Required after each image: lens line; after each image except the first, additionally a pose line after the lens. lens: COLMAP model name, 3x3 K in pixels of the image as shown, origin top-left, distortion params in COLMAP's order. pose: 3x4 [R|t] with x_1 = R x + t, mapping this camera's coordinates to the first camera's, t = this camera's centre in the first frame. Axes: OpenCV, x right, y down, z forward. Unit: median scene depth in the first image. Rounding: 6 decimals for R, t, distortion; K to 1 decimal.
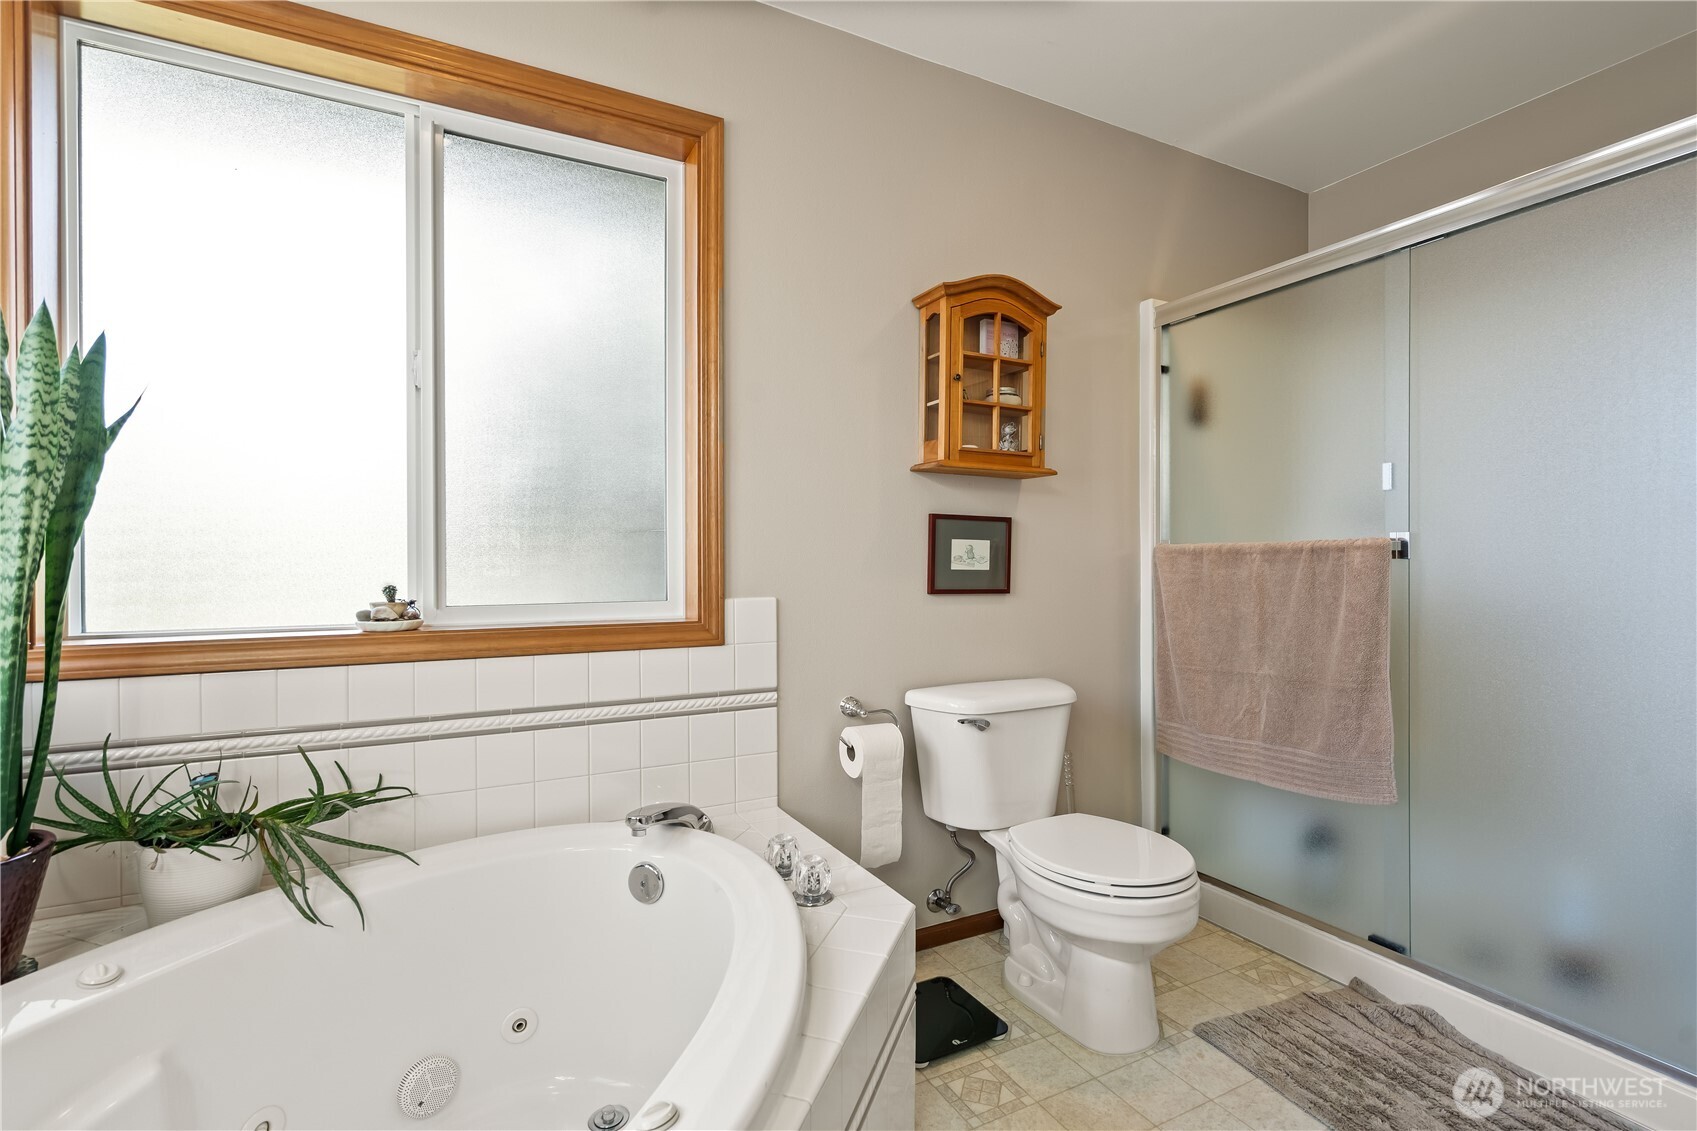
lens RADIAL K [[777.0, 0, 864.3], [0, 777.0, 567.1], [0, 0, 1]] dist [0.000929, 0.000847]
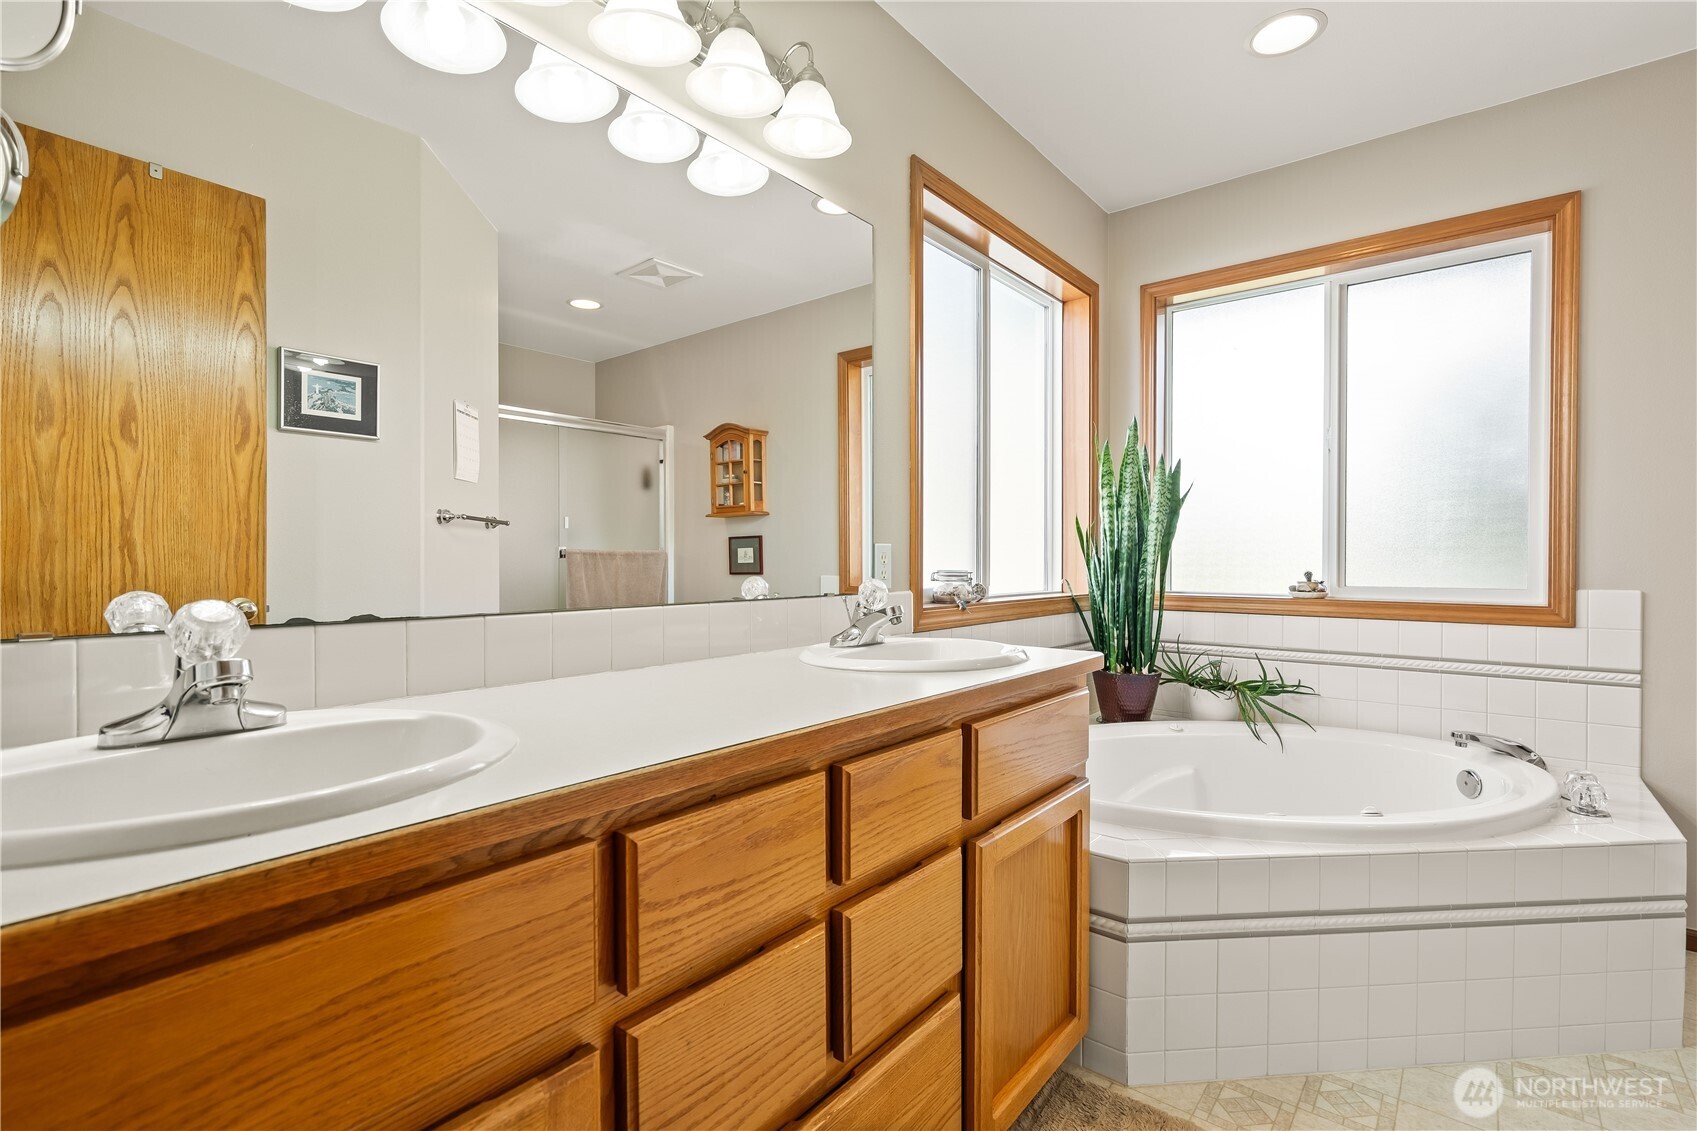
lens RADIAL K [[777.0, 0, 860.4], [0, 777.0, 563.8], [0, 0, 1]] dist [0.000929, 0.000847]
pose [[0.389818, 0.010460, -0.920833, 0.622174], [-0.008953, 0.999931, 0.007569, 0.002632], [0.920848, 0.005294, 0.389885, -0.614934]]
